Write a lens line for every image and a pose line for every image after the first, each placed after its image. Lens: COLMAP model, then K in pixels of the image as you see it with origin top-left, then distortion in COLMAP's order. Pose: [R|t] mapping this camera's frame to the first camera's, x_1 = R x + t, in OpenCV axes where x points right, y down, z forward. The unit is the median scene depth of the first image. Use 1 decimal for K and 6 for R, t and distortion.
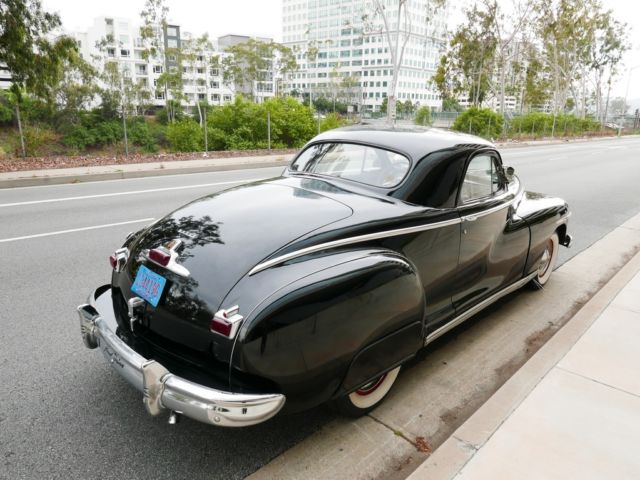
lens RADIAL K [[441.8, 0, 320.4], [0, 441.8, 248.9], [0, 0, 1]] dist [-0.023646, 0.001379]
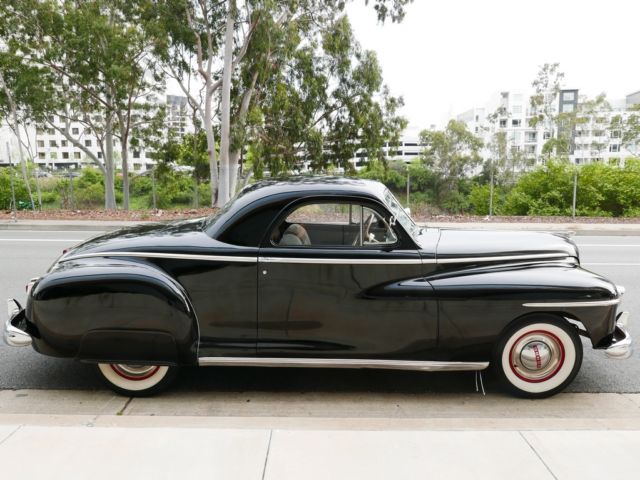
lens RADIAL K [[459.7, 0, 320.0], [0, 459.7, 240.0], [0, 0, 1]] dist [-0.017755, 0.002193]
pose [[0.706067, 0.075190, -0.704142, 1.329404], [-0.193146, 0.977094, -0.089337, -0.048030], [0.681296, 0.199080, 0.704416, 0.350789]]
